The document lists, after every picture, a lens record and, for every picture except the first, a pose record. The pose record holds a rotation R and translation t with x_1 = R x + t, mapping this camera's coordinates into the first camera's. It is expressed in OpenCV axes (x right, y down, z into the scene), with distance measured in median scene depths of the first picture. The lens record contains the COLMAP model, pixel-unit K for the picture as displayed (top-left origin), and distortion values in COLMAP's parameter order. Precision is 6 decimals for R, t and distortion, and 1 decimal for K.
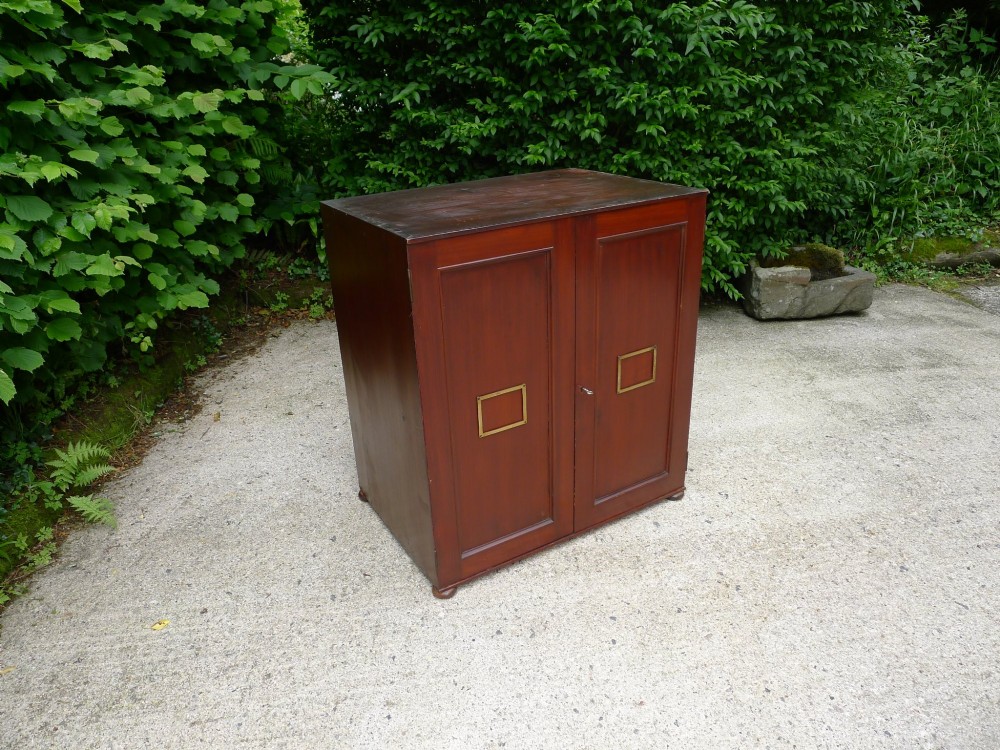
lens RADIAL K [[705.8, 0, 494.9], [0, 705.8, 375.6], [0, 0, 1]] dist [-0.059093, 0.013908]
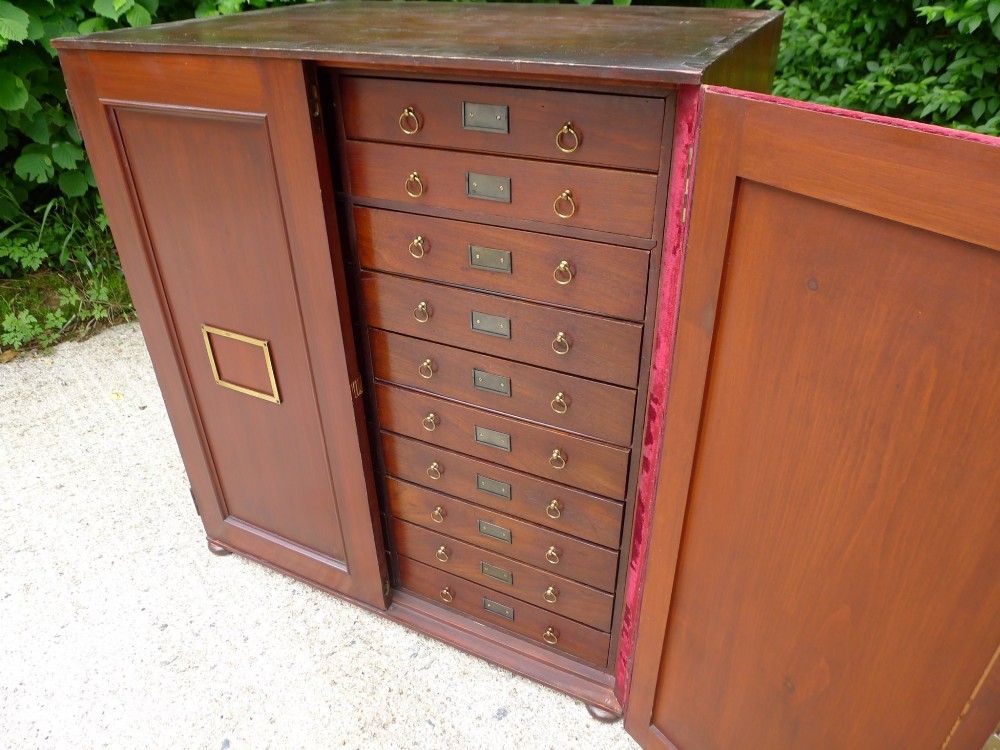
lens RADIAL K [[705.8, 0, 499.9], [0, 705.8, 371.6], [0, 0, 1]] dist [-0.059093, 0.013908]
pose [[0.545773, 0.468869, -0.694474, 0.357576], [-0.342963, 0.881188, 0.325399, -0.141865], [0.764531, 0.060584, 0.641733, 0.484762]]
